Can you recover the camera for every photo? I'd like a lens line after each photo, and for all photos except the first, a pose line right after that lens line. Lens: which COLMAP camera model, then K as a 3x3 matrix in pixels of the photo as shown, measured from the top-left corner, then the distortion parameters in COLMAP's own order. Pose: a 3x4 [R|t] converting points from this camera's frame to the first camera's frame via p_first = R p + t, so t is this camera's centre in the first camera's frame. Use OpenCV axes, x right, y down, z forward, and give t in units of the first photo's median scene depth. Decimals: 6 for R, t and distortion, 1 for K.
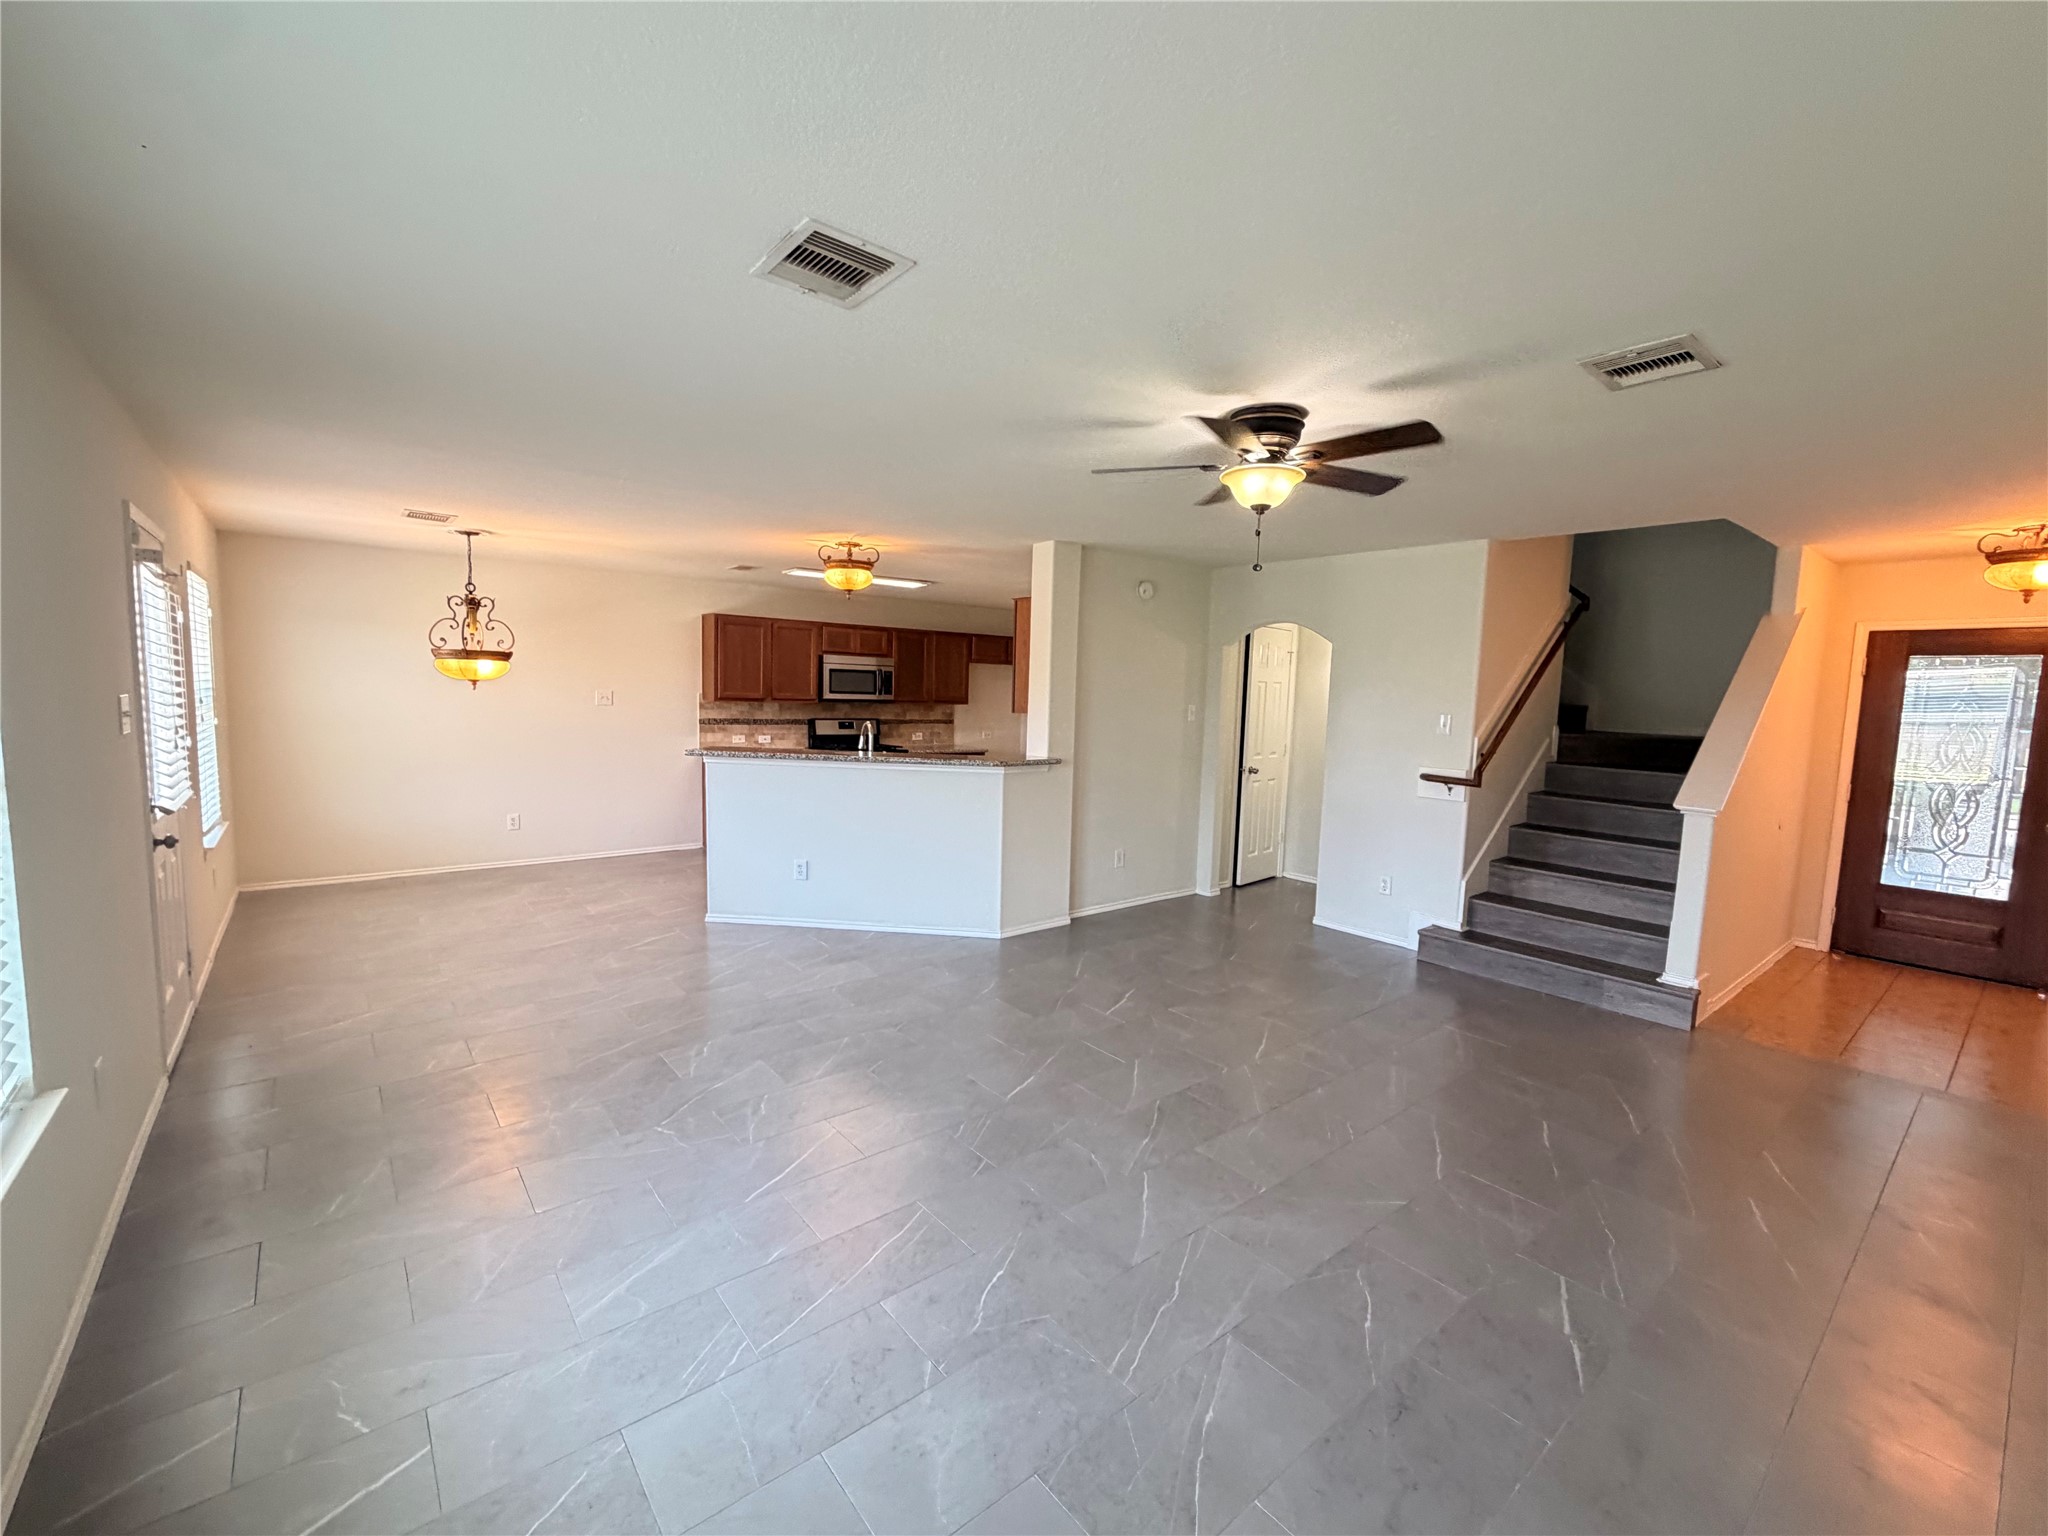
lens RADIAL K [[839.7, 0, 1019.1], [0, 839.7, 771.5], [0, 0, 1]] dist [-0.002101, -0.000352]
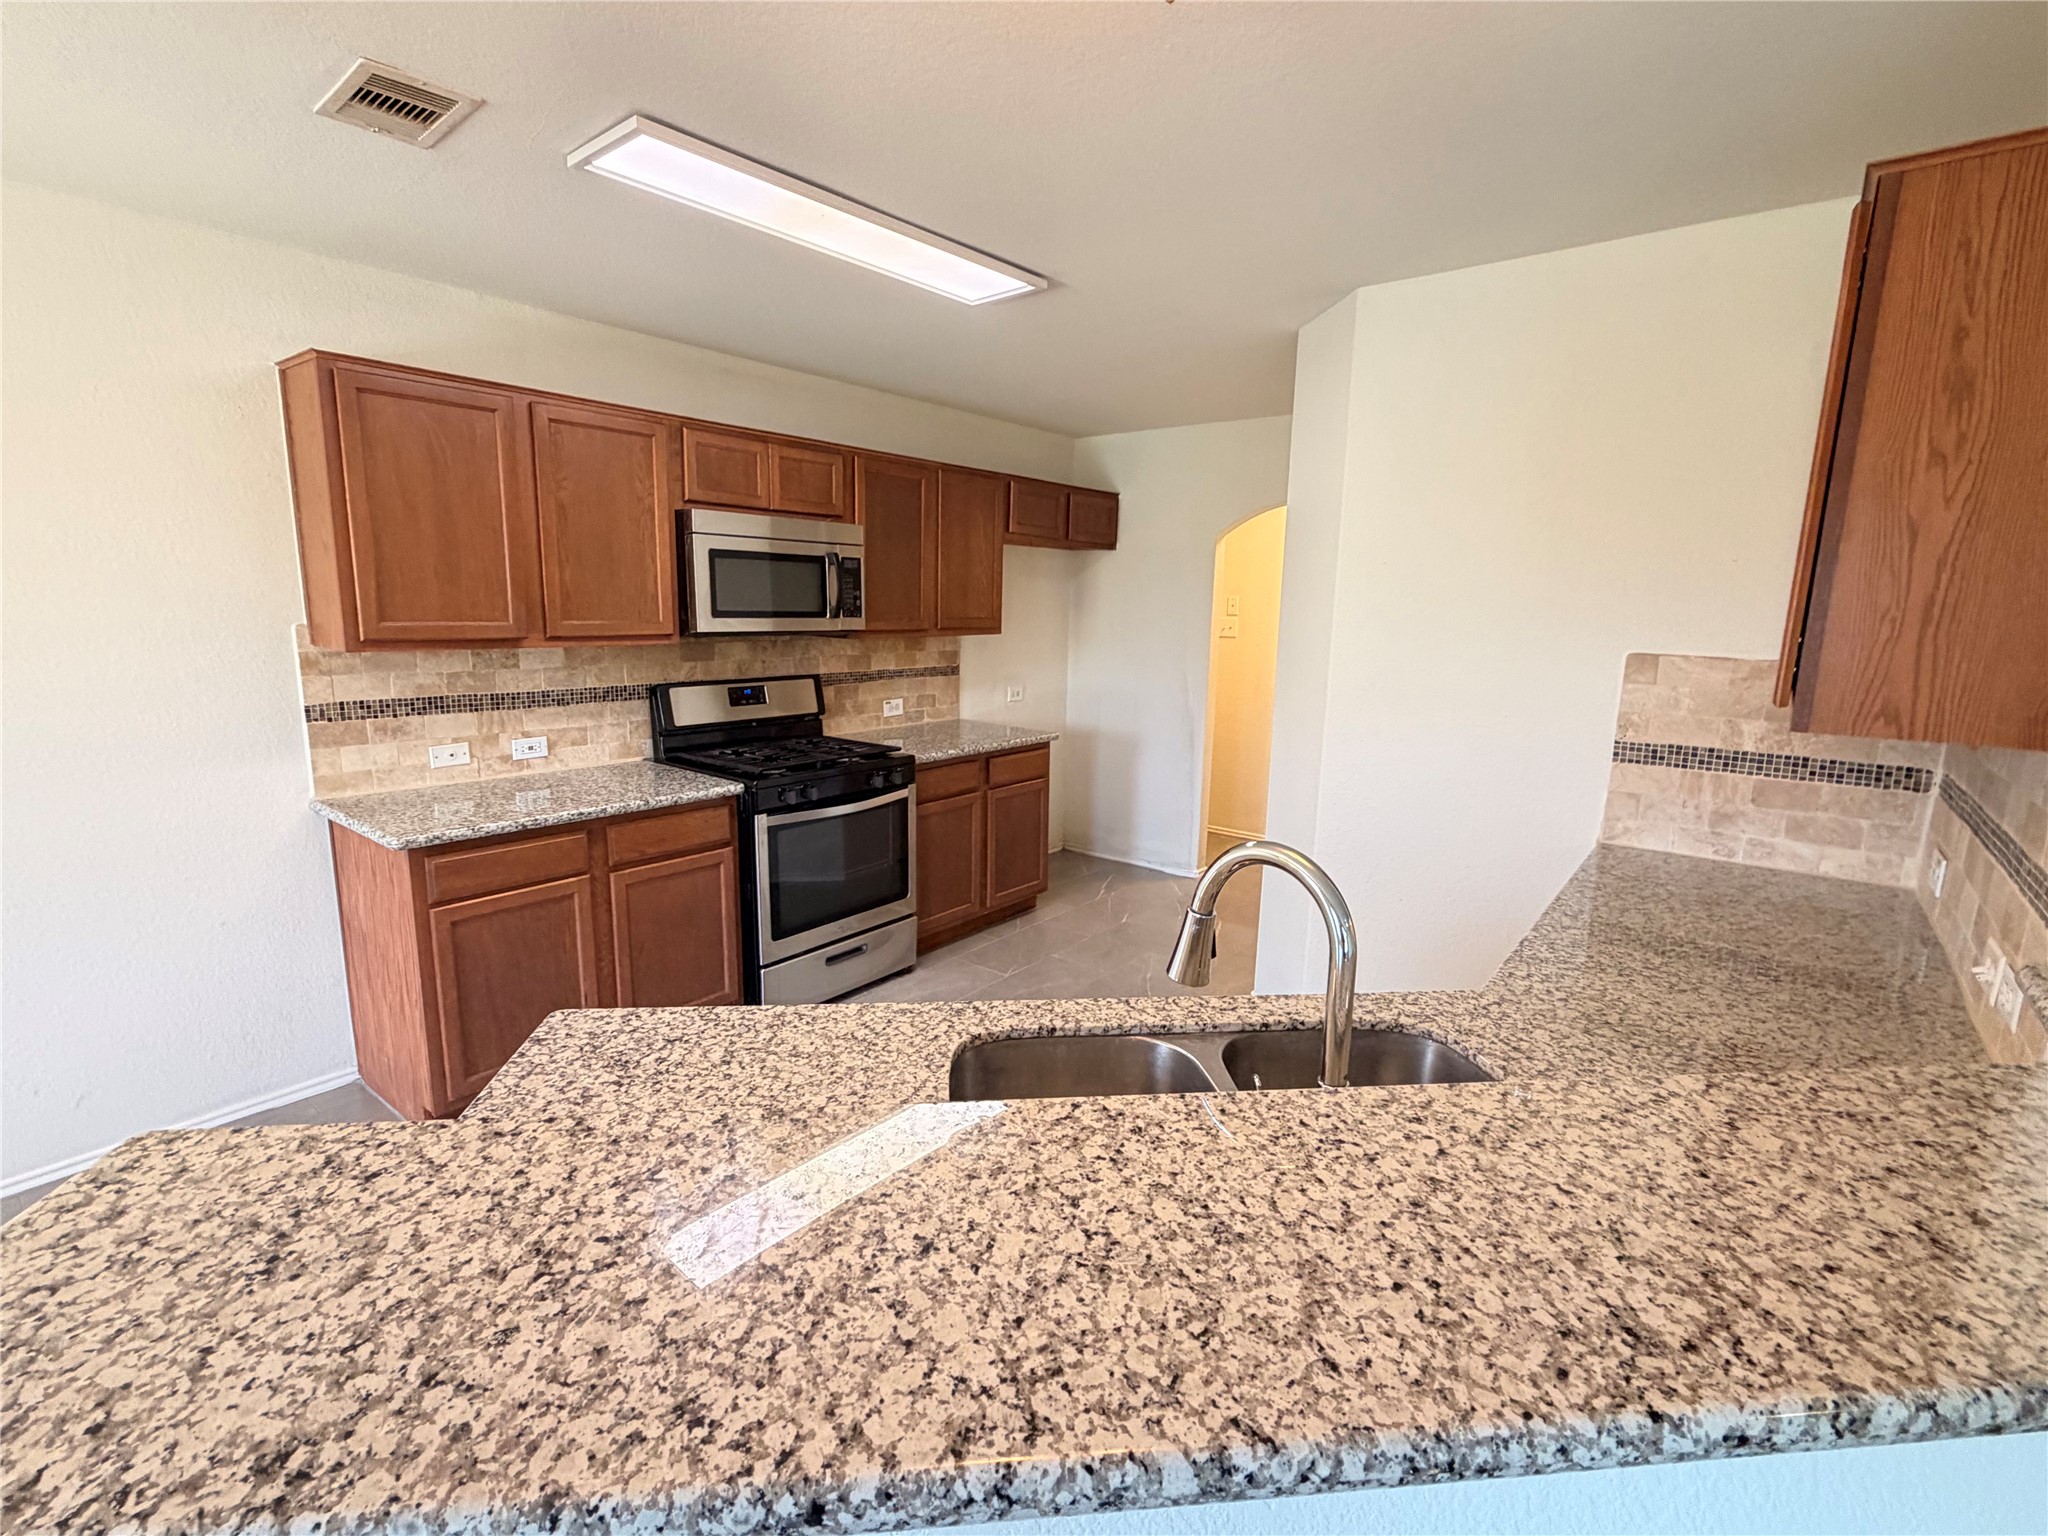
lens RADIAL K [[934.5, 0, 1021.6], [0, 934.5, 769.3], [0, 0, 1]] dist [0.004002, -0.000002]
pose [[0.981140, -0.040941, 0.188913, -0.173780], [0.023769, 0.995449, 0.092289, -0.062029], [-0.191832, -0.086058, 0.977647, 0.572120]]
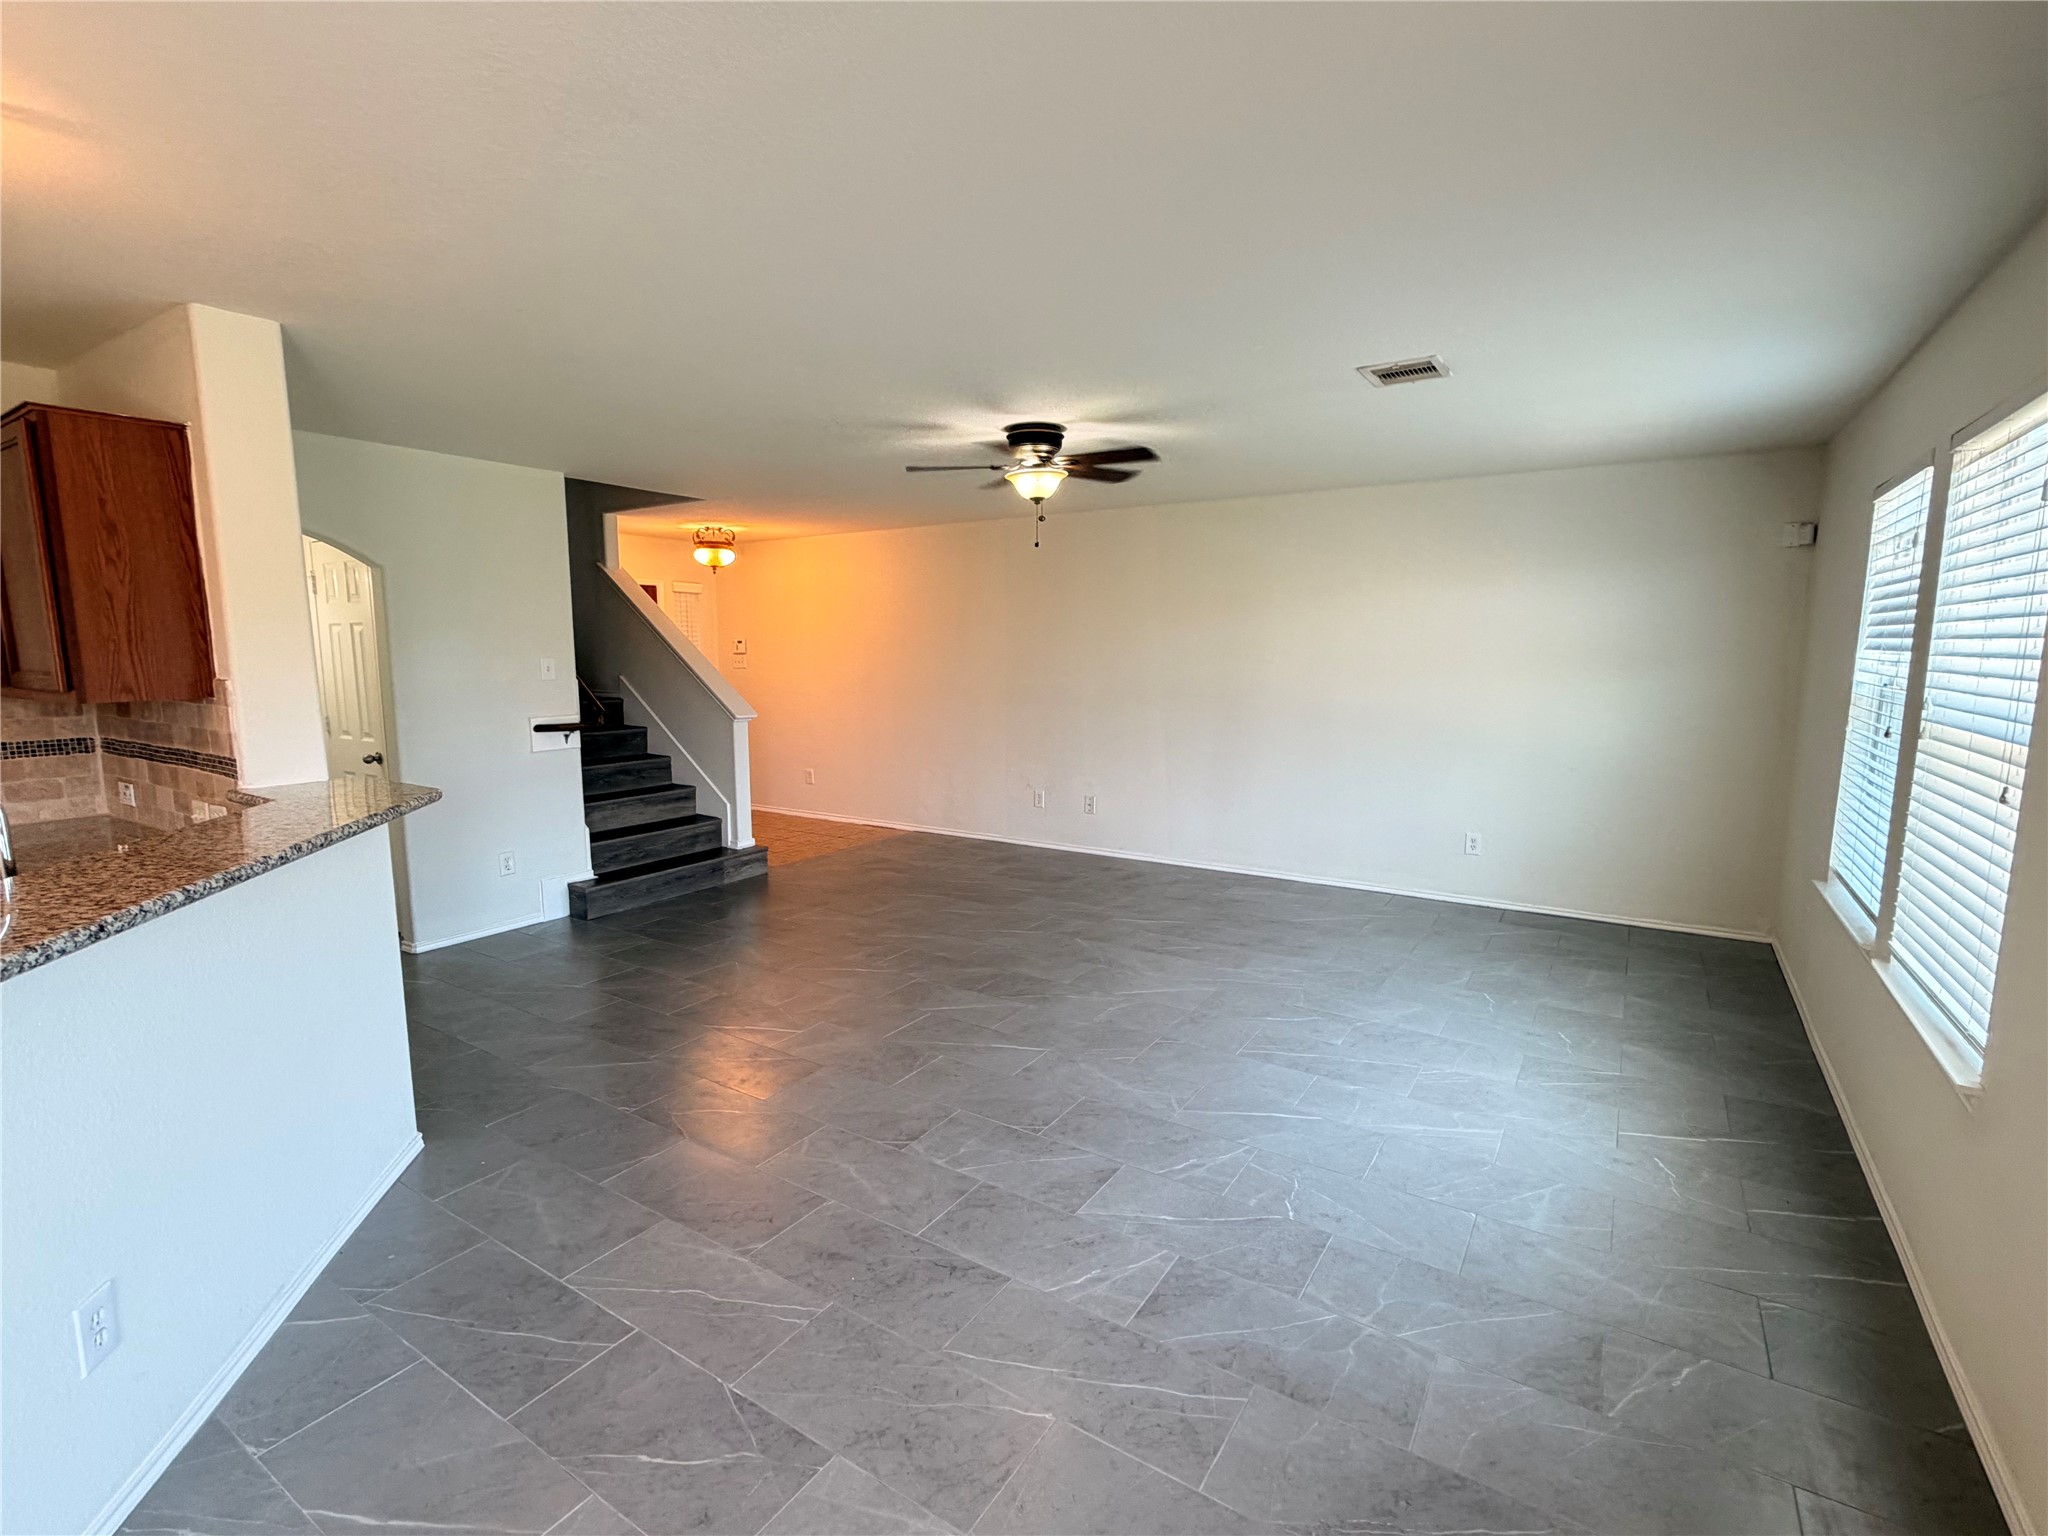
lens RADIAL K [[934.5, 0, 1021.4], [0, 934.5, 770.7], [0, 0, 1]] dist [0.004002, -0.000002]
pose [[-0.290335, -0.156100, 0.944107, -0.395282], [0.085104, 0.978483, 0.187956, -0.059695], [-0.953133, 0.134918, -0.270803, 0.501583]]
